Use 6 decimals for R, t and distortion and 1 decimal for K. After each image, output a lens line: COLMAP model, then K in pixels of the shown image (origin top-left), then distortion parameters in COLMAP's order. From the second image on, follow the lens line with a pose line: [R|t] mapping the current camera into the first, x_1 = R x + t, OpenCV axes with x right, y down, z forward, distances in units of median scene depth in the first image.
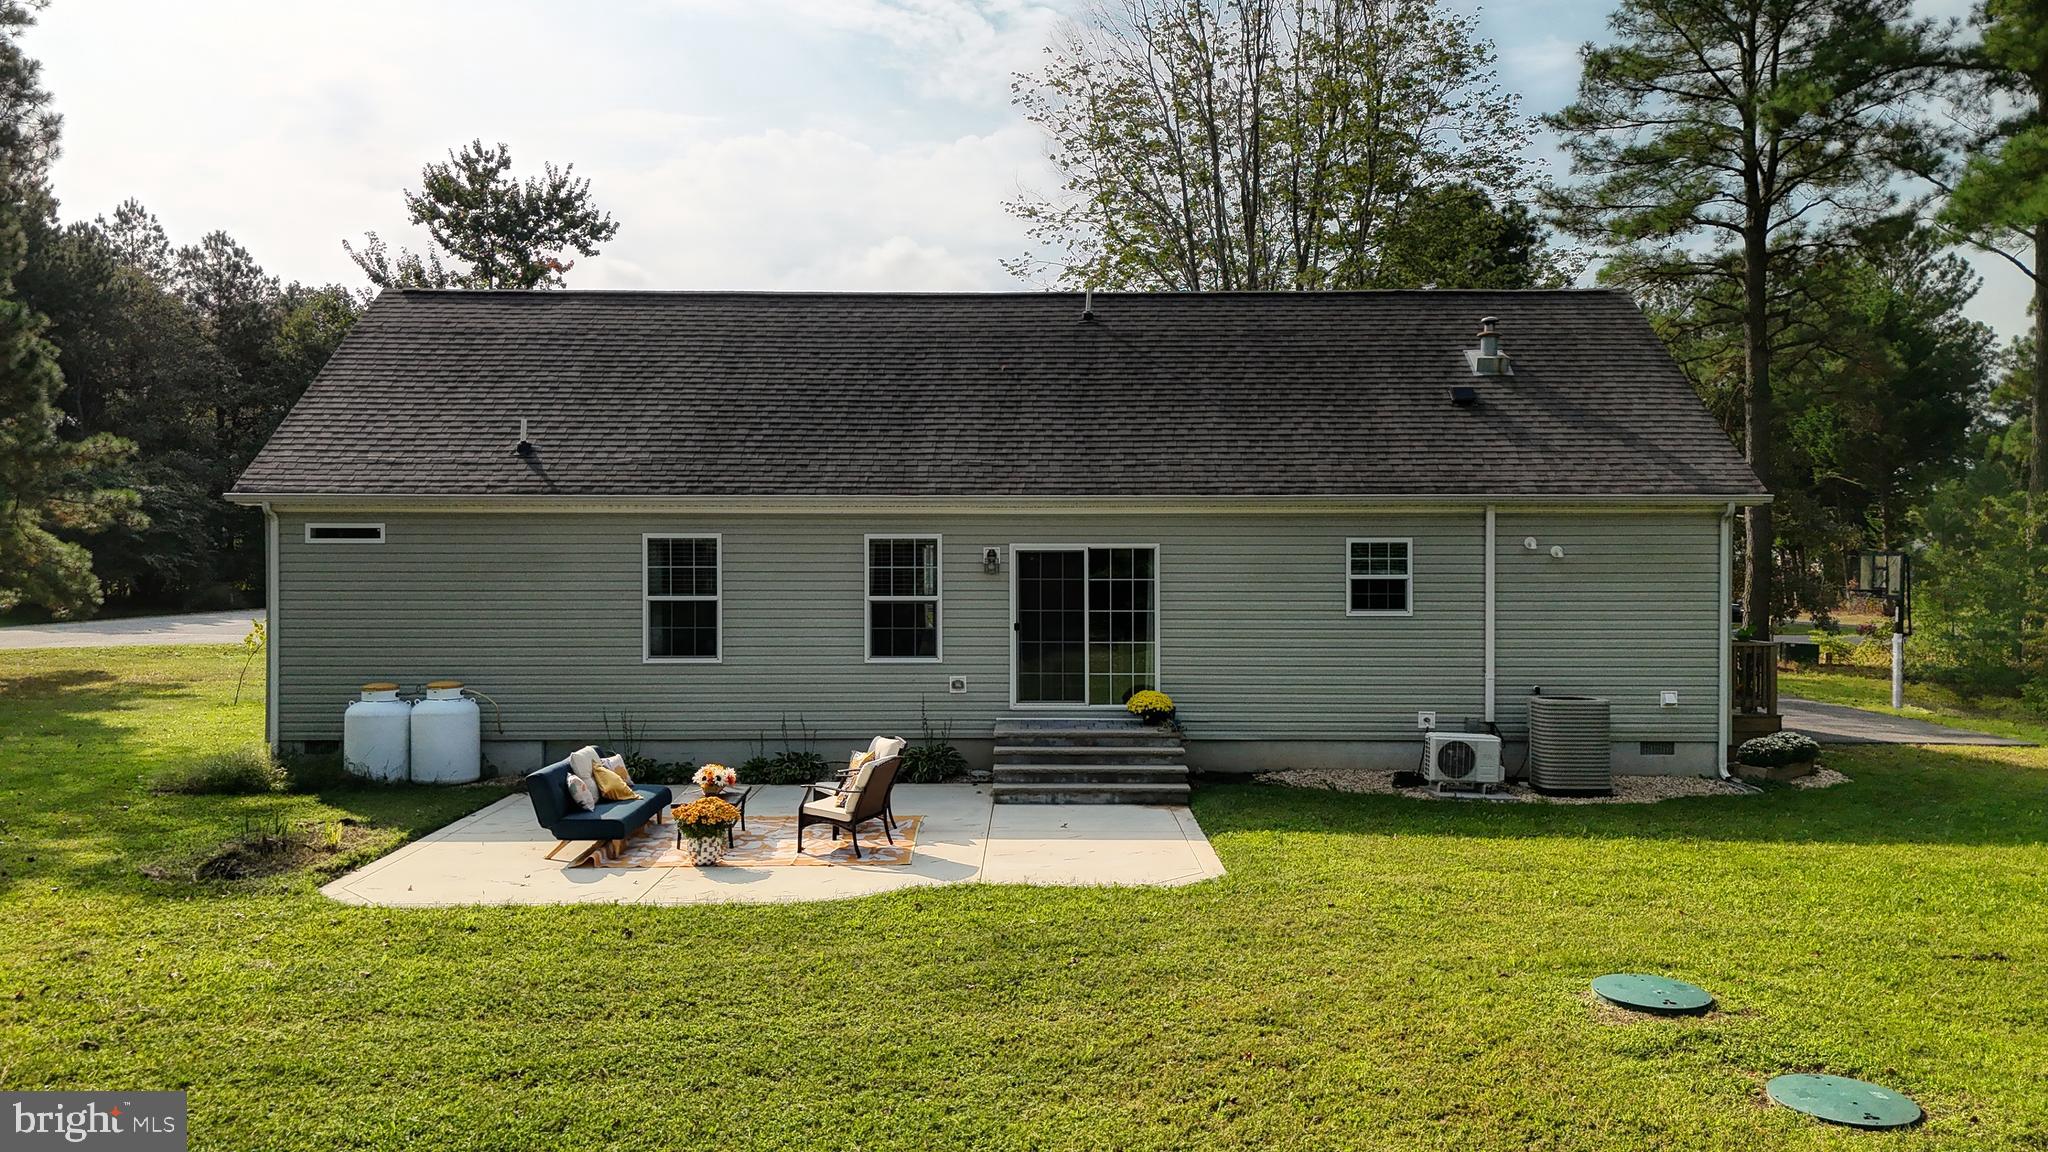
lens RADIAL K [[1502.5, 0, 1024.0], [0, 1502.5, 576.0], [0, 0, 1]] dist [0.095267, -0.113145]
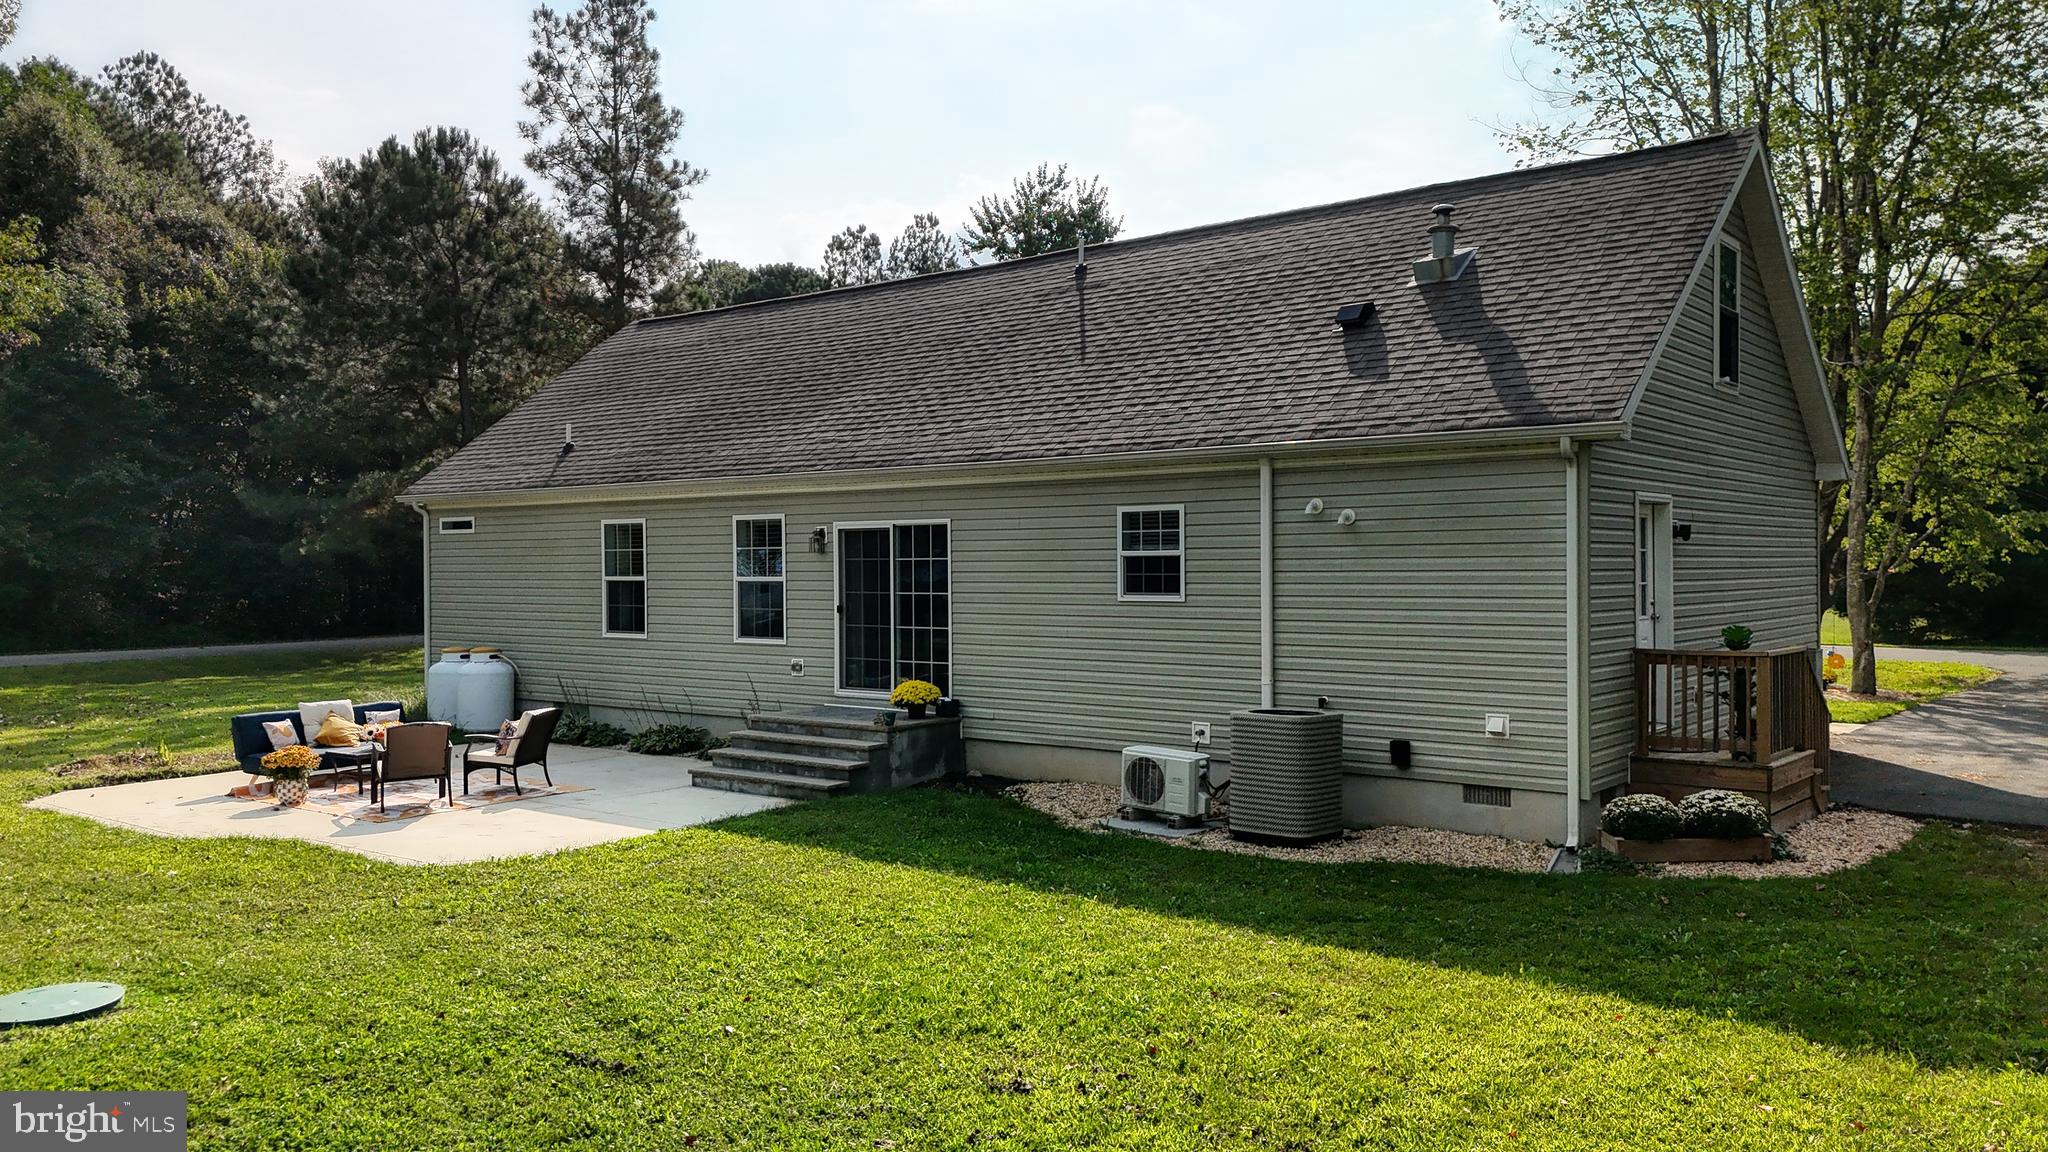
lens RADIAL K [[1502.5, 0, 1024.0], [0, 1502.5, 576.0], [0, 0, 1]] dist [0.095267, -0.113145]
pose [[0.780679, 0.000275, -0.624932, 0.685429], [-0.000115, 1.000000, 0.000295, 0.012561], [0.624932, -0.000158, 0.780679, 0.325616]]
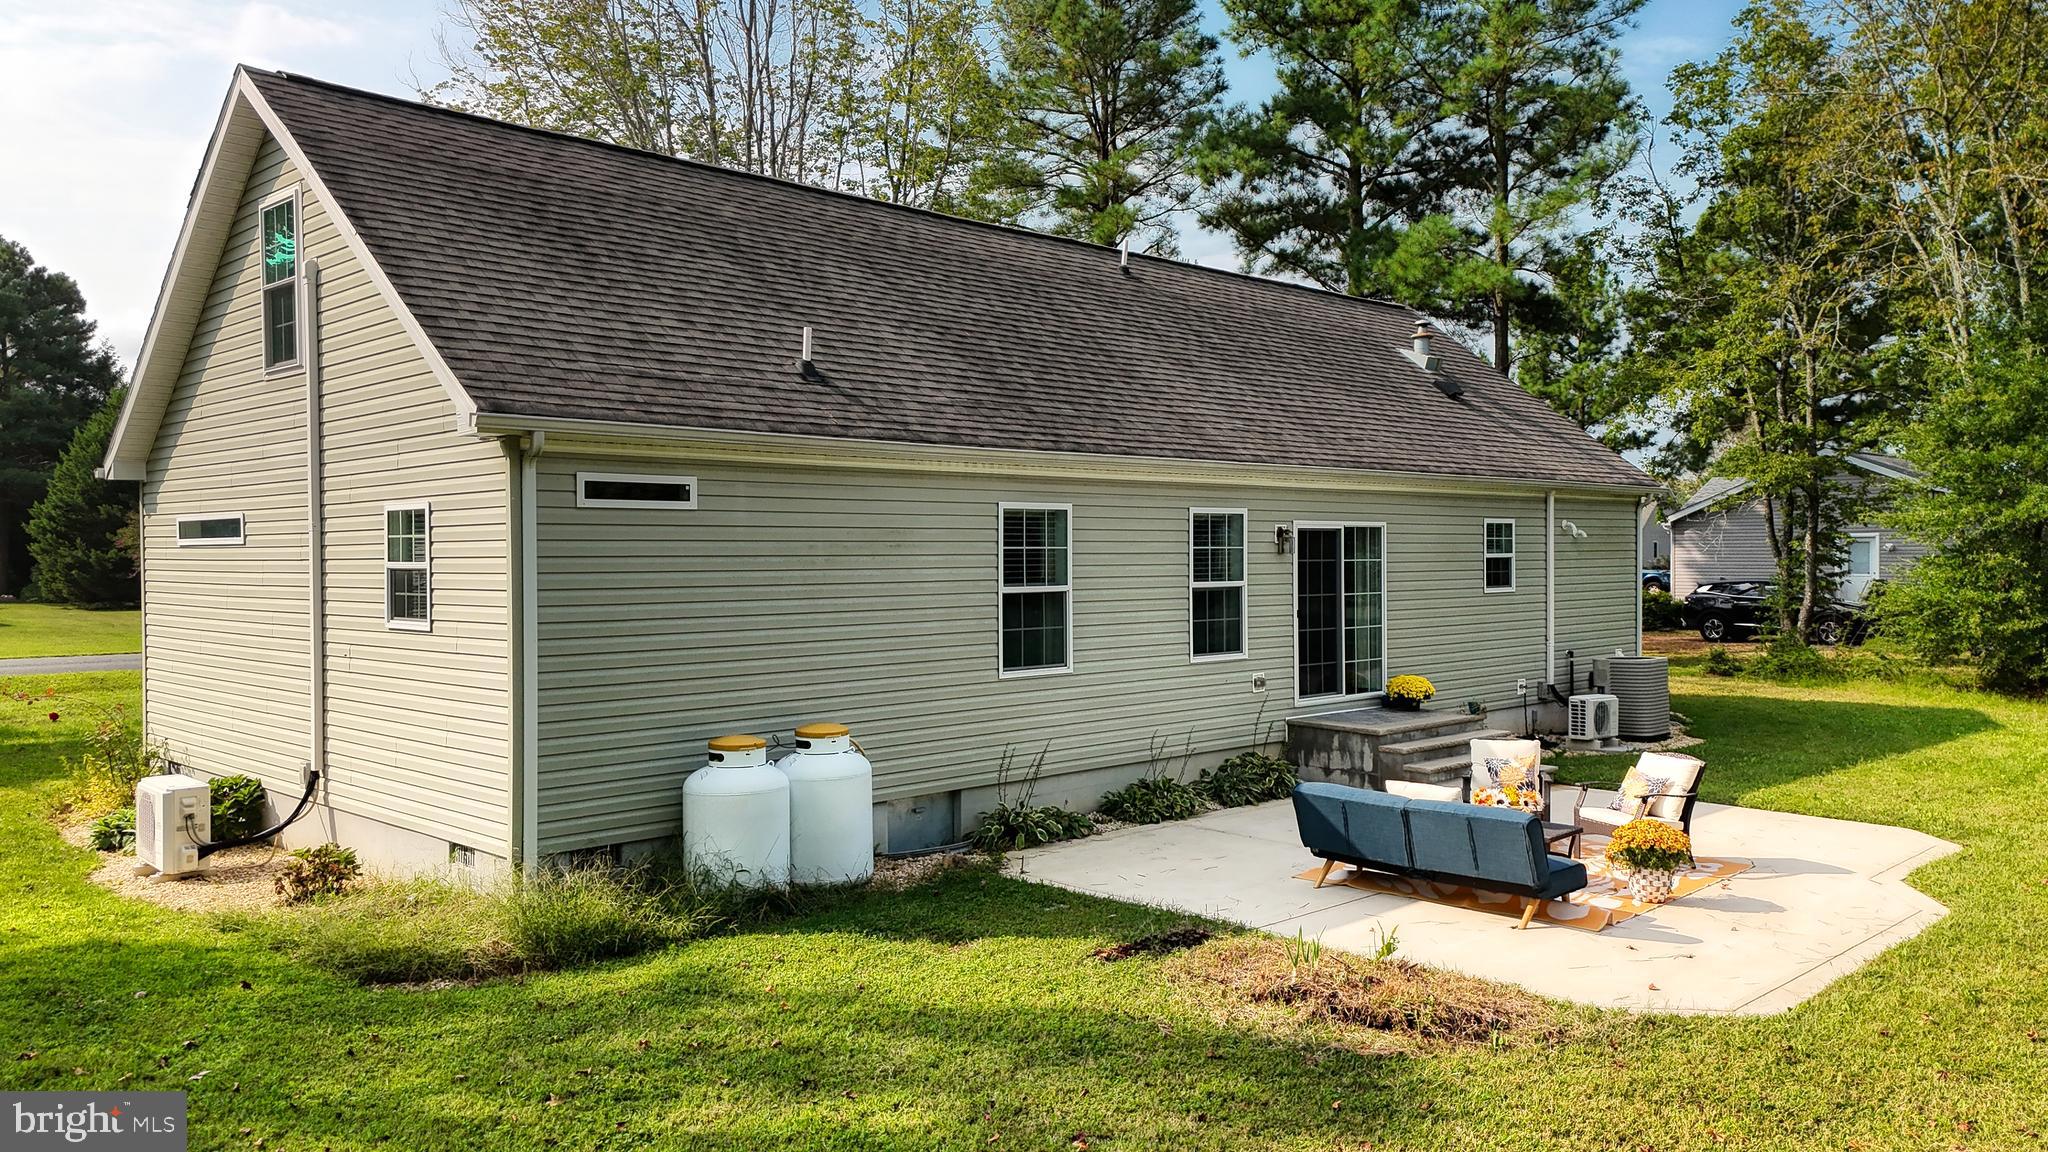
lens RADIAL K [[1509.5, 0, 1024.0], [0, 1509.5, 576.0], [0, 0, 1]] dist [0.080920, -0.119836]
pose [[0.709864, -0.014921, 0.704181, -0.756093], [0.010456, 0.999889, 0.010646, 0.000108], [-0.704261, -0.000194, 0.709941, 0.474119]]
